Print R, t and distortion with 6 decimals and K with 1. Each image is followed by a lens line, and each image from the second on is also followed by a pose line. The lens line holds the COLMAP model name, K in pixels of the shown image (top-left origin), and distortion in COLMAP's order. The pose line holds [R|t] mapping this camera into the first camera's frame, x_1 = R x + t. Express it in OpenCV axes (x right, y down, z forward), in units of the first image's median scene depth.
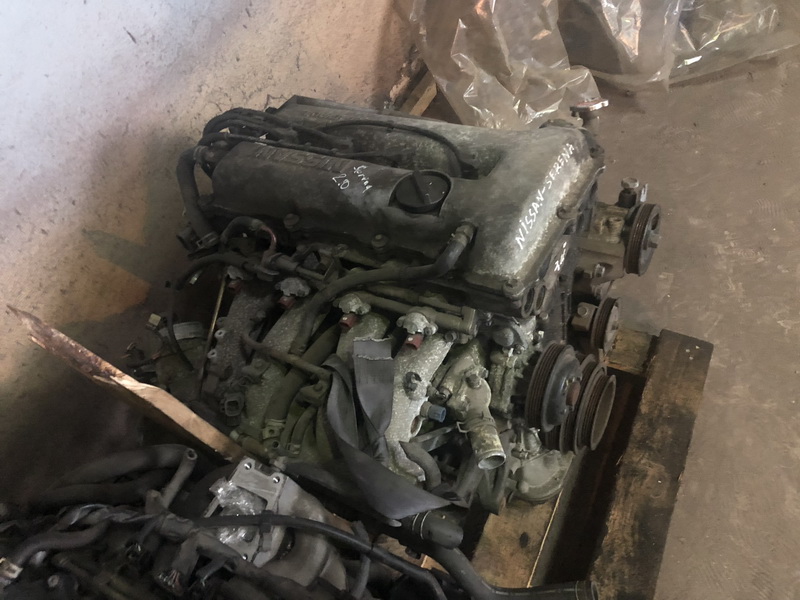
lens RADIAL K [[656.0, 0, 396.7], [0, 656.0, 297.1], [0, 0, 1]] dist [-0.005478, -0.000805]
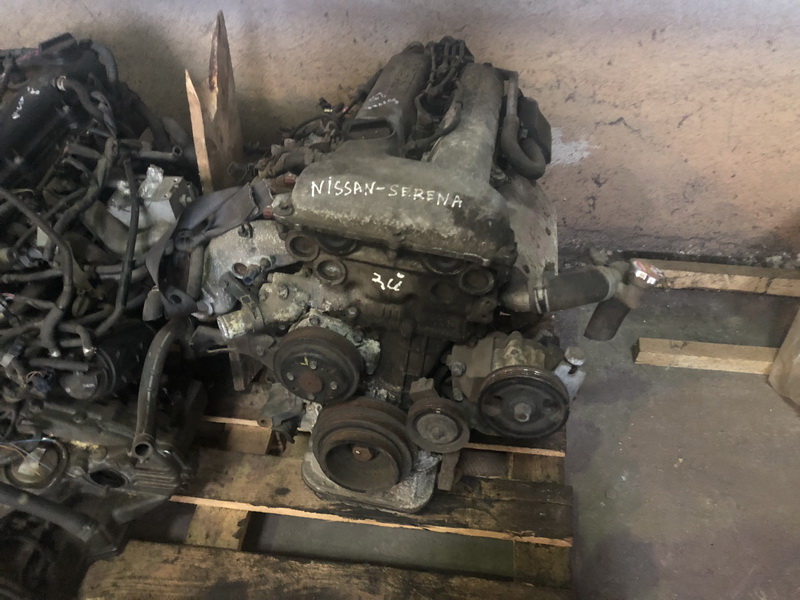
lens RADIAL K [[656.0, 0, 395.3], [0, 656.0, 302.1], [0, 0, 1]] dist [-0.005478, -0.000805]
pose [[0.312648, 0.746505, -0.587352, 0.652039], [-0.759623, 0.567744, 0.317236, -0.274407], [0.570284, 0.346983, 0.744566, 0.223194]]
